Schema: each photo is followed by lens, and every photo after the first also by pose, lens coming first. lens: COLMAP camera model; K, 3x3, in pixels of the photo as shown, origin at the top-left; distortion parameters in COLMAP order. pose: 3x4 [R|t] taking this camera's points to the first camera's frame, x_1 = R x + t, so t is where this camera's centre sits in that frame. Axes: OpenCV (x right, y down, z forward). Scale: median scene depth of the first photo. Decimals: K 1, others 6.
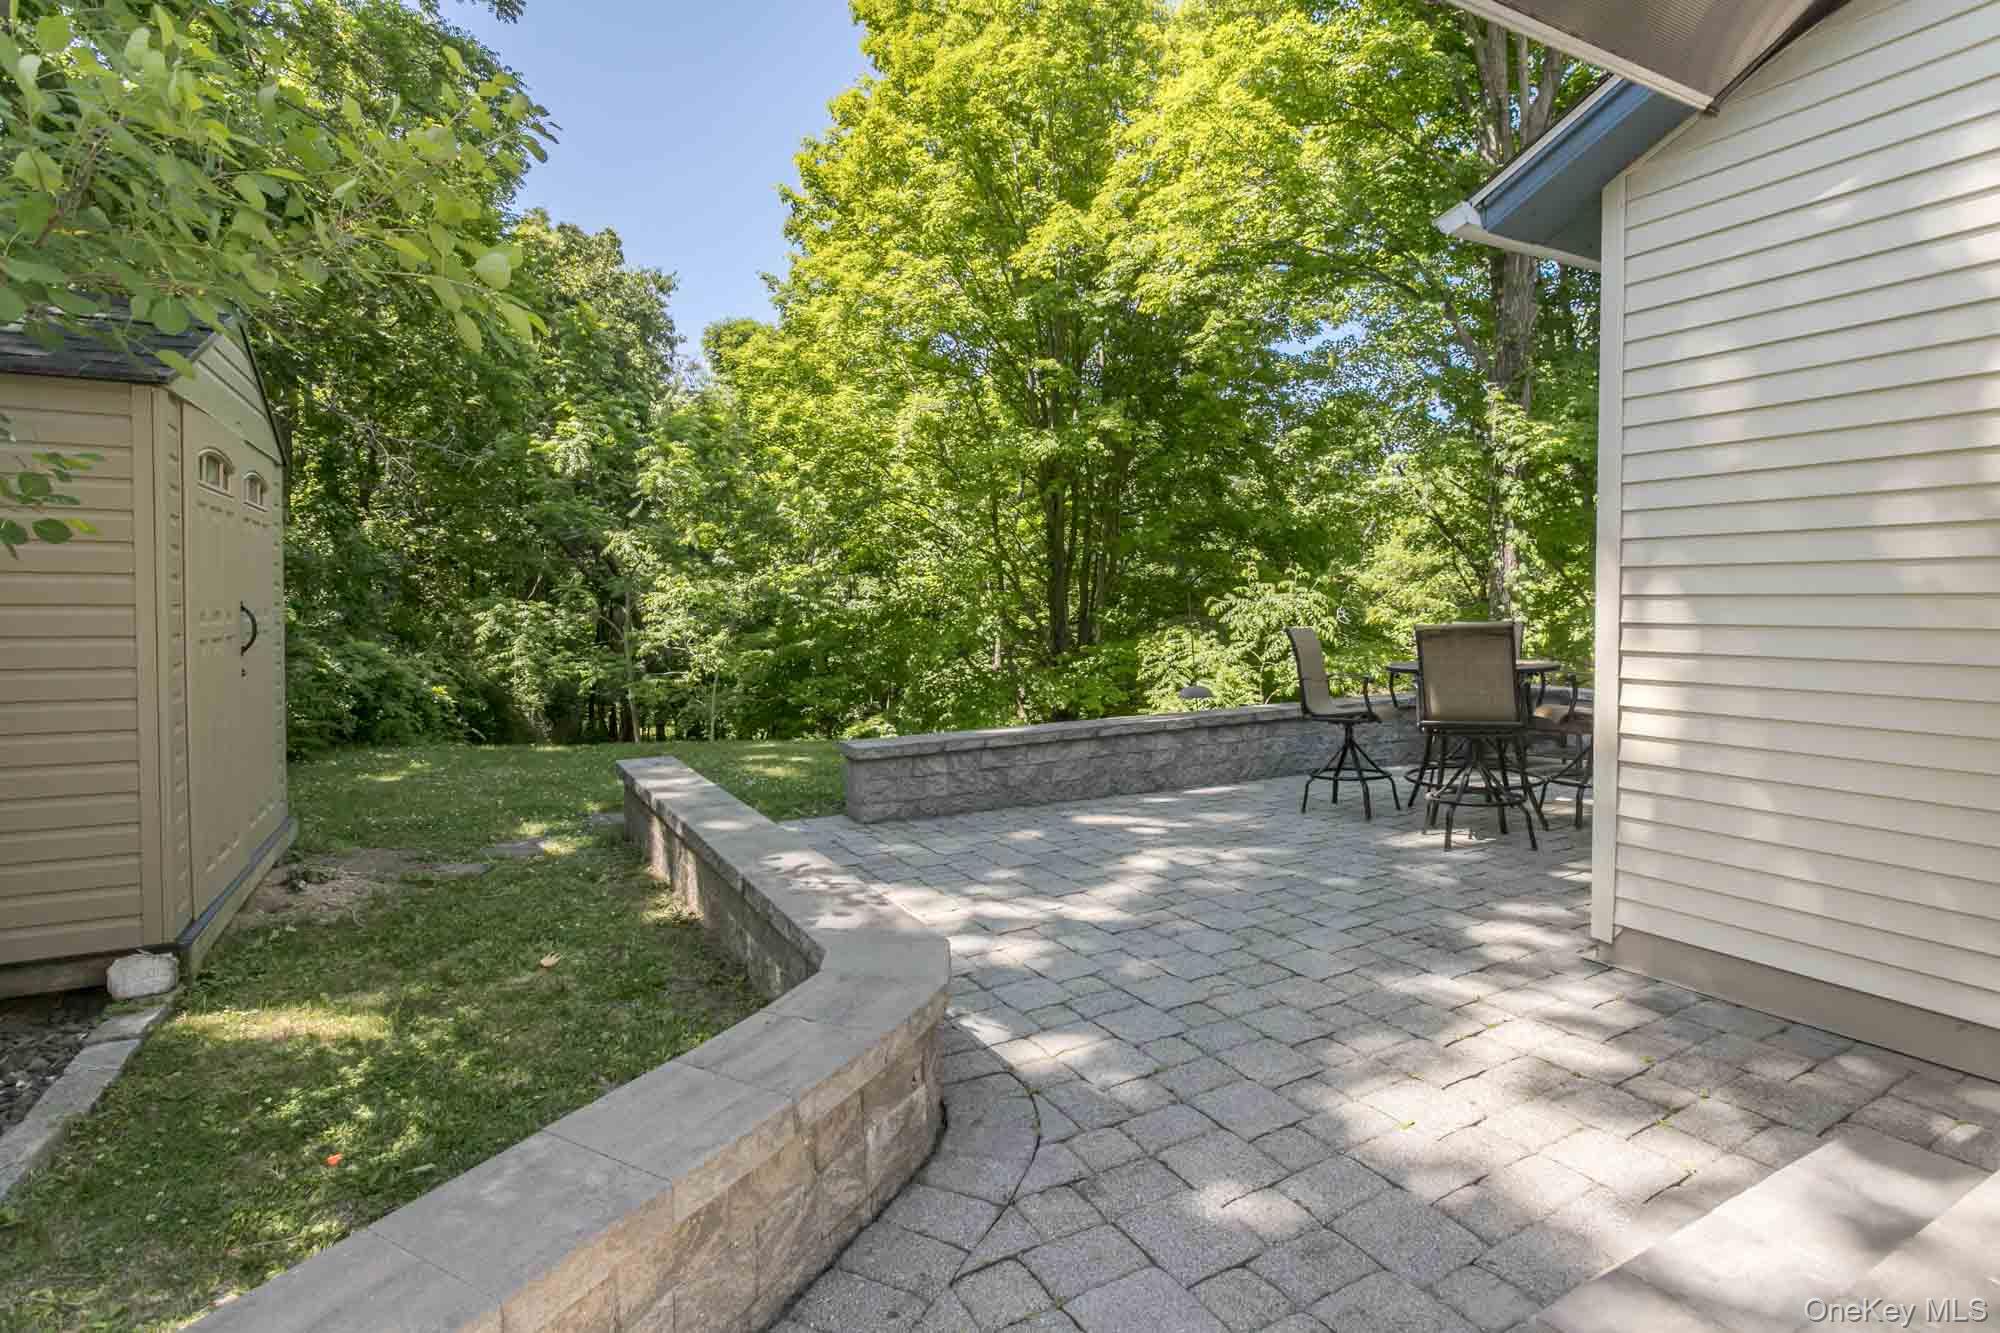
lens RADIAL K [[1019.6, 0, 1011.1], [0, 1019.6, 623.4], [0, 0, 1]] dist [-0.004625, -0.000209]
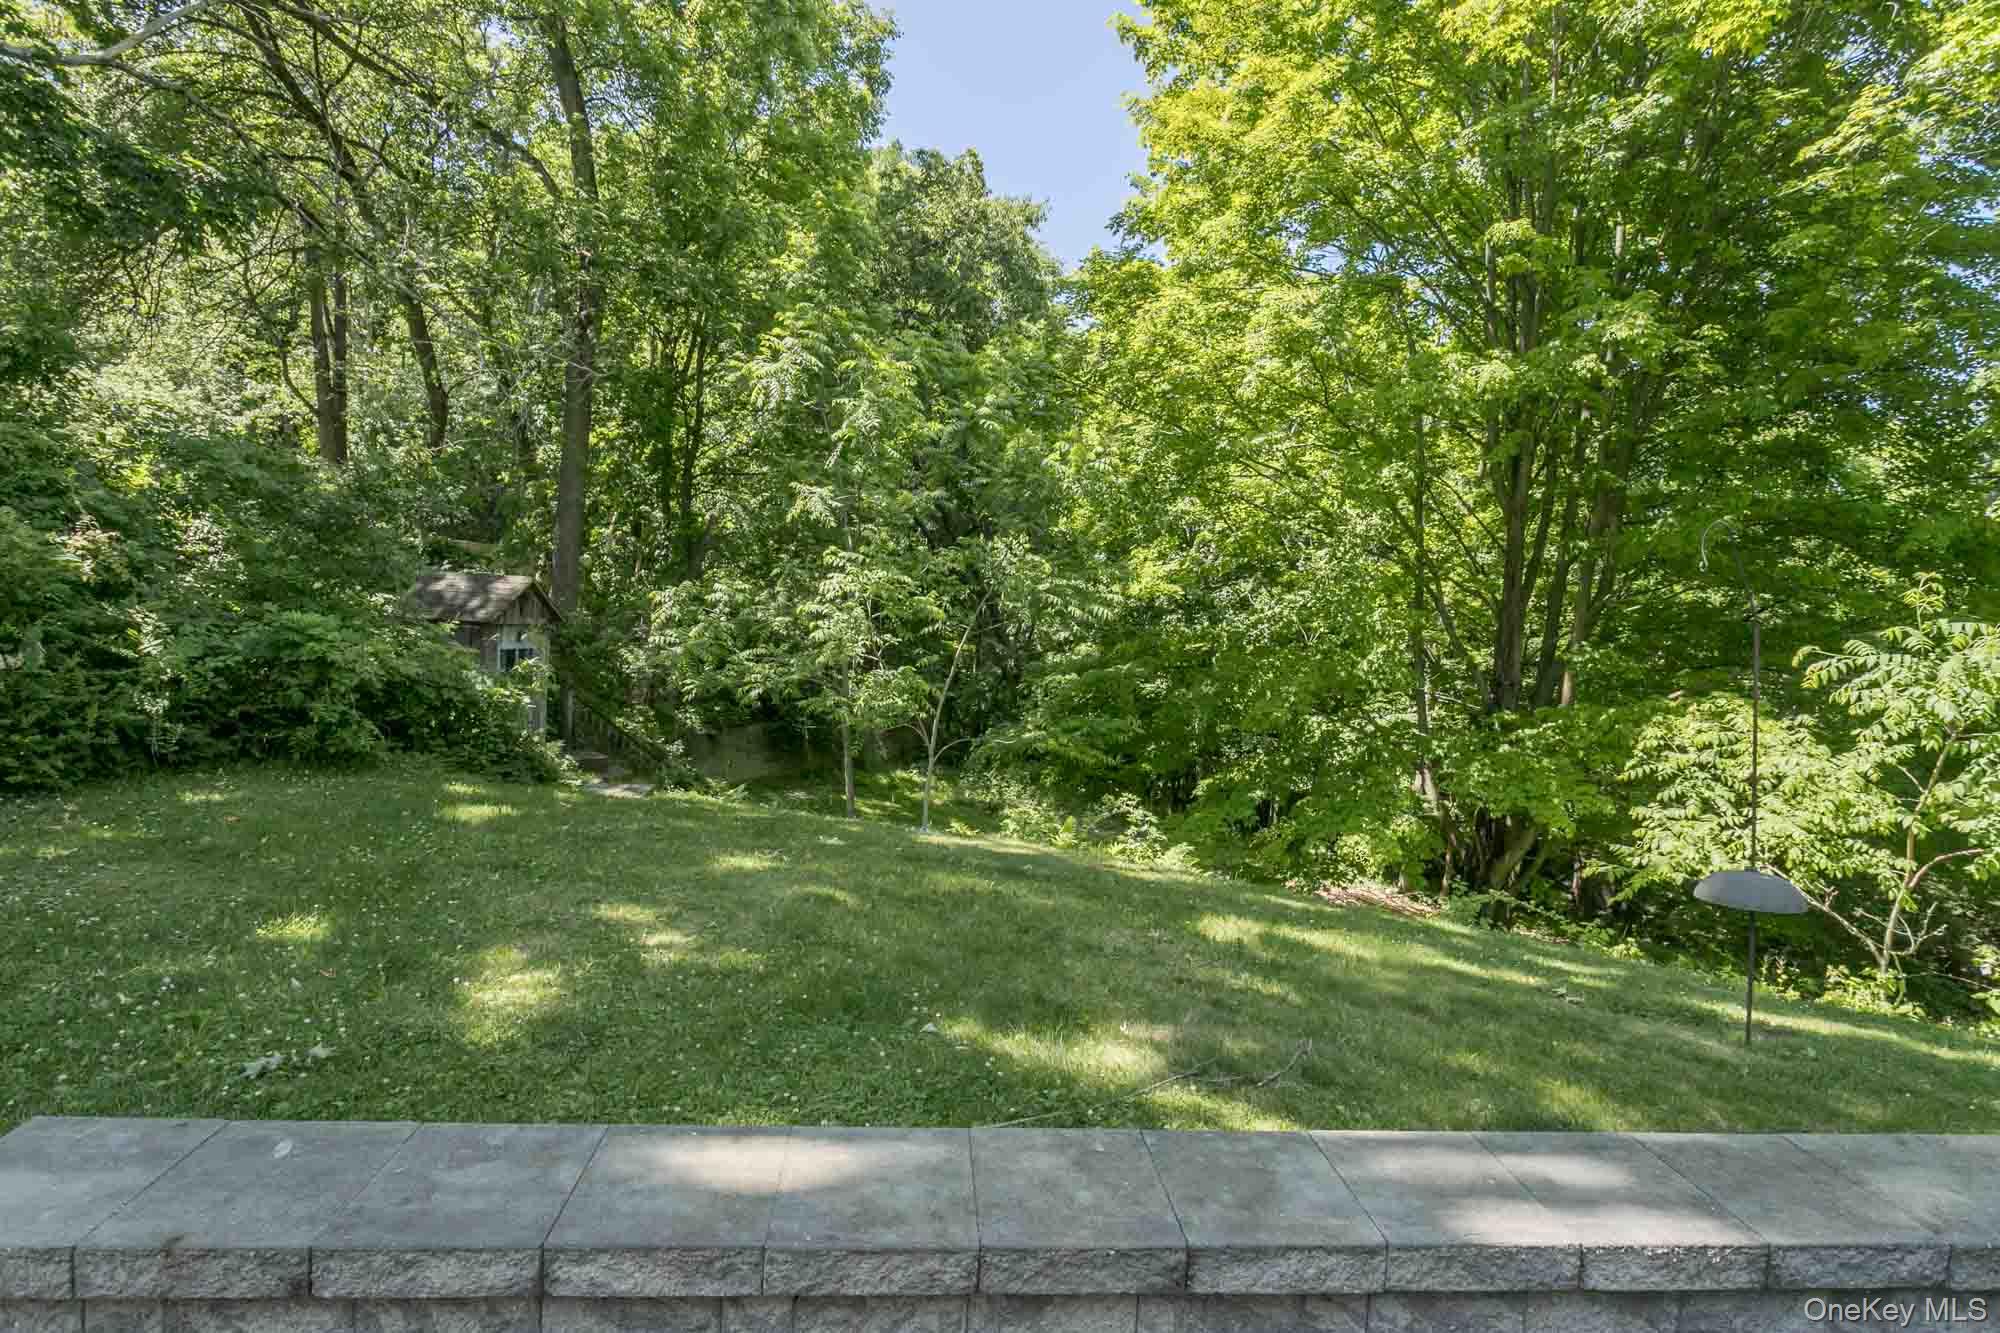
lens RADIAL K [[1055.2, 0, 1000.0], [0, 1055.2, 666.5], [0, 0, 1]] dist [-0.002717, -0.000515]
pose [[0.901601, 0.089452, -0.423219, 0.047440], [-0.075739, 0.995916, 0.049147, -0.007650], [0.425887, -0.012257, 0.904693, 0.286744]]
